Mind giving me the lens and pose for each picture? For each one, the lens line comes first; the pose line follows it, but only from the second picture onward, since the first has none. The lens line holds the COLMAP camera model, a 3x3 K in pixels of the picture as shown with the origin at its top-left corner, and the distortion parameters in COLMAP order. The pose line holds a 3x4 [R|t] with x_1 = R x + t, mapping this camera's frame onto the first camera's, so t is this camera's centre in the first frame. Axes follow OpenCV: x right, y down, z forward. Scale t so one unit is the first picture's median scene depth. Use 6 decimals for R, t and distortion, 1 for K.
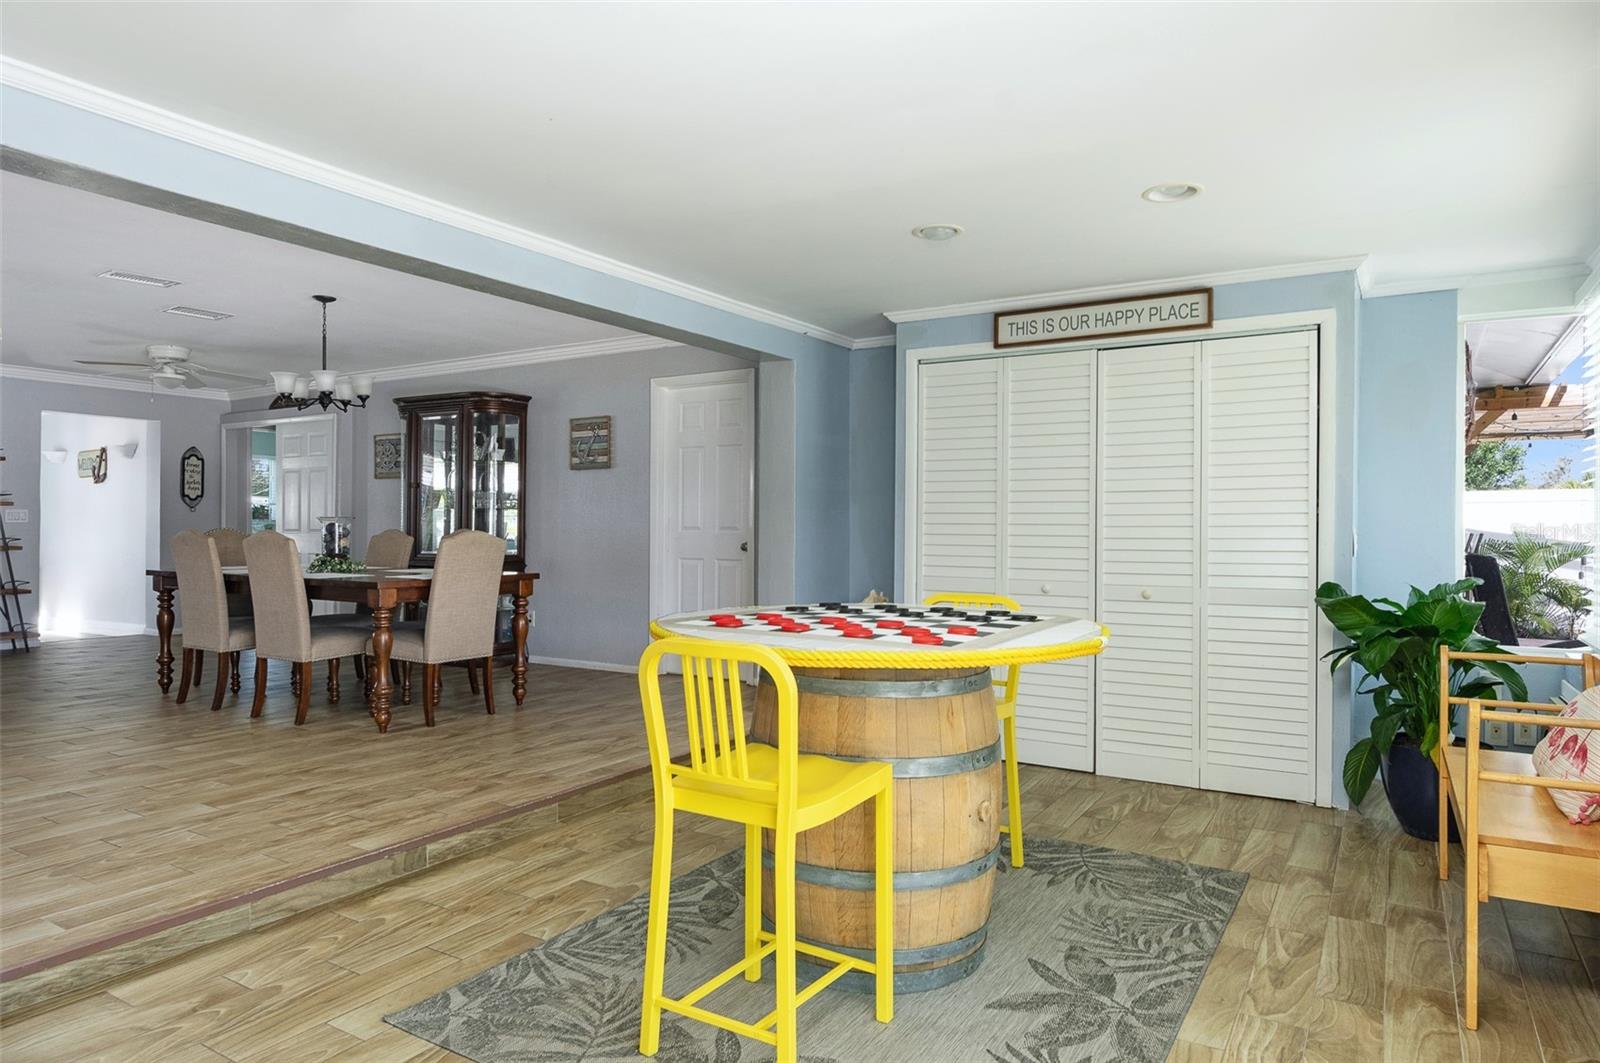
lens RADIAL K [[991.1, 0, 797.4], [0, 991.1, 500.9], [0, 0, 1]] dist [0.000576, 0.001465]
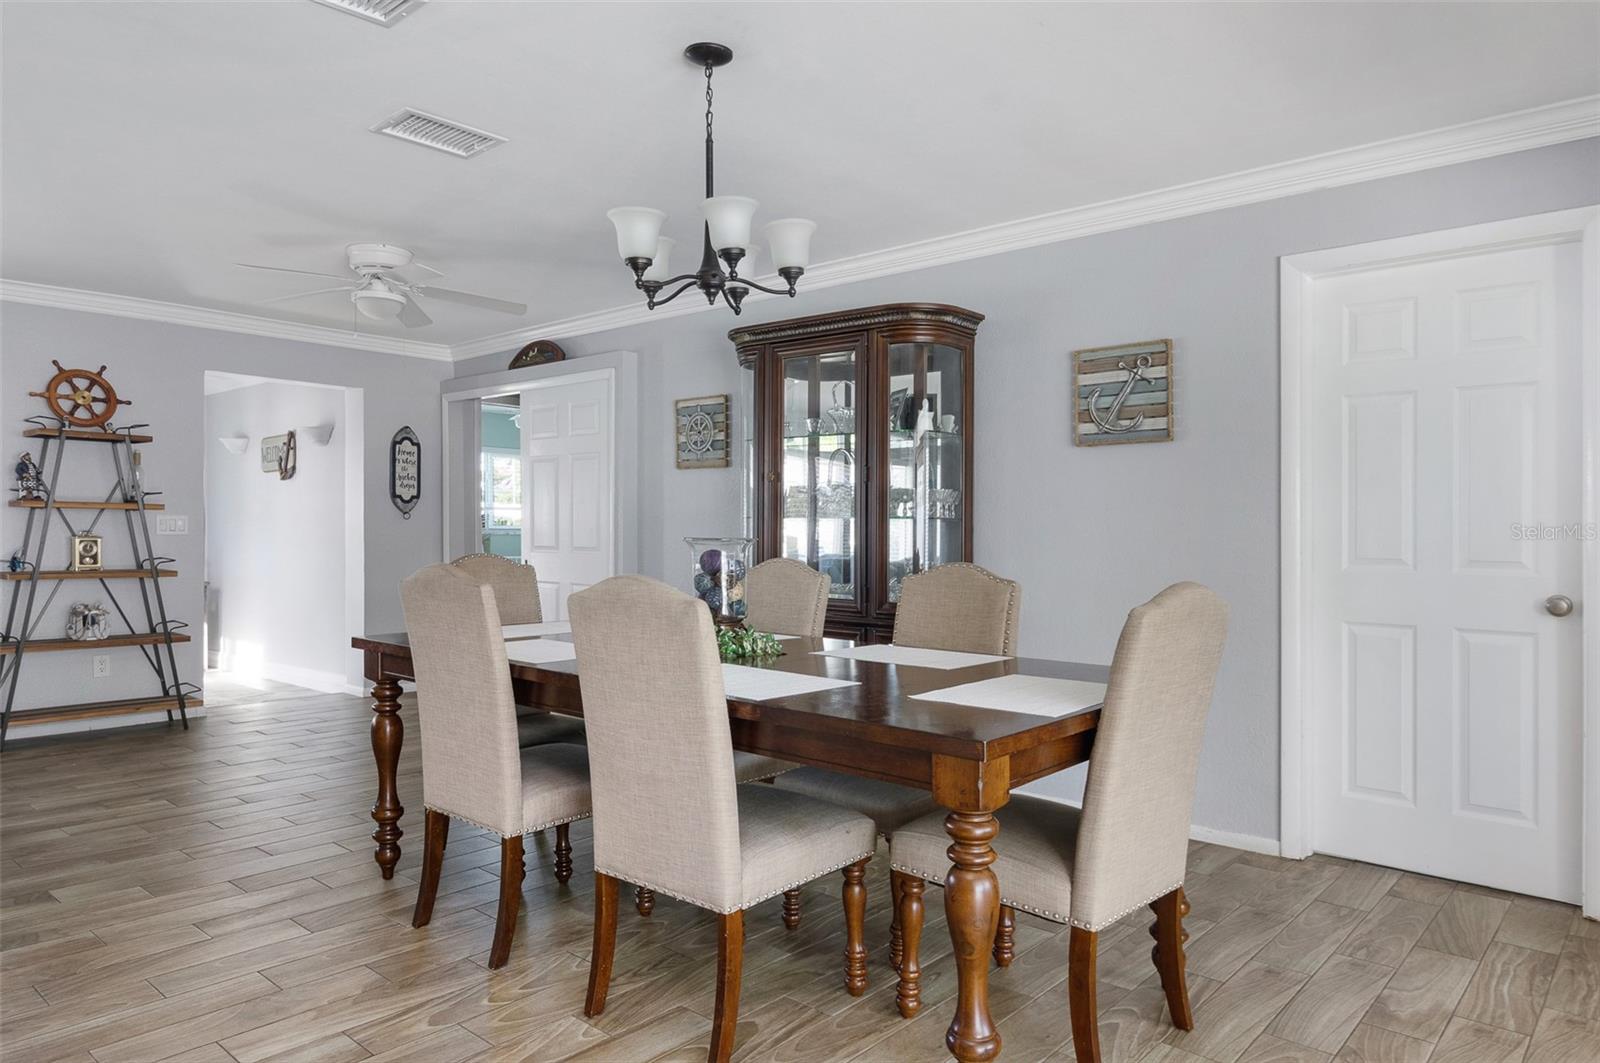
lens RADIAL K [[1032.4, 0, 800.0], [0, 1032.4, 531.5], [0, 0, 1]] dist [0.005492, 0.001884]
pose [[0.986674, 0.006095, -0.162598, -0.279169], [-0.001992, 0.999676, 0.025383, 0.000704], [0.162700, -0.024720, 0.986366, 0.418512]]
